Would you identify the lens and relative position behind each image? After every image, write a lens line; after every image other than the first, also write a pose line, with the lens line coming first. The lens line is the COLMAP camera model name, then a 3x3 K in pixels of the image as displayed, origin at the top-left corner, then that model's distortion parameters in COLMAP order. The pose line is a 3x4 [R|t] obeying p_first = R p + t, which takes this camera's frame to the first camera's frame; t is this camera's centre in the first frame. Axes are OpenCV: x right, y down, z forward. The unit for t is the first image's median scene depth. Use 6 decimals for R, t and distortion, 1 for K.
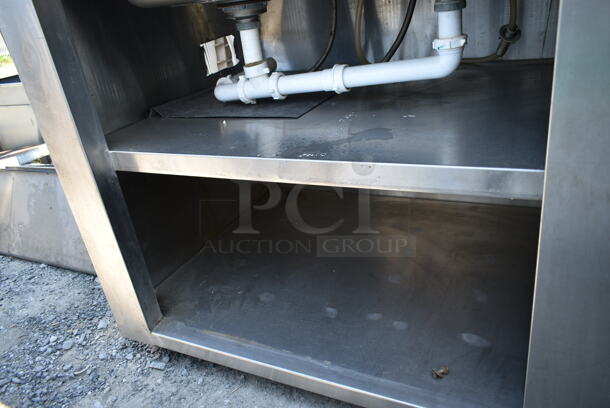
lens RADIAL K [[455.8, 0, 305.0], [0, 455.8, 204.0], [0, 0, 1]] dist [-0.003608, -0.004016]
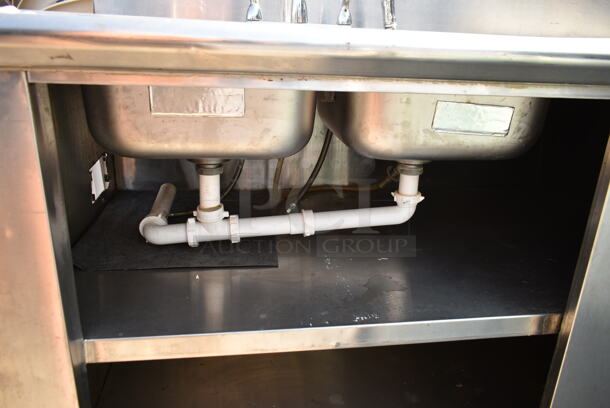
lens RADIAL K [[462.9, 0, 305.0], [0, 462.9, 204.0], [0, 0, 1]] dist [-0.007647, -0.078408]
pose [[0.815050, -0.034803, 0.578344, -0.502145], [0.117740, 0.987316, -0.106514, -0.191588], [-0.567301, 0.154908, 0.808810, 0.127947]]
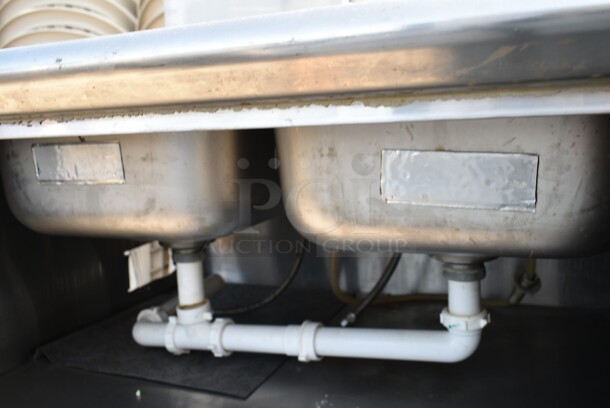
lens RADIAL K [[540.9, 0, 305.0], [0, 540.9, 204.0], [0, 0, 1]] dist [-0.030782, -0.004081]
pose [[0.993619, 0.074470, 0.084714, -0.017963], [-0.043970, 0.947378, -0.317084, -0.196263], [-0.103869, 0.311336, 0.944606, 0.124771]]
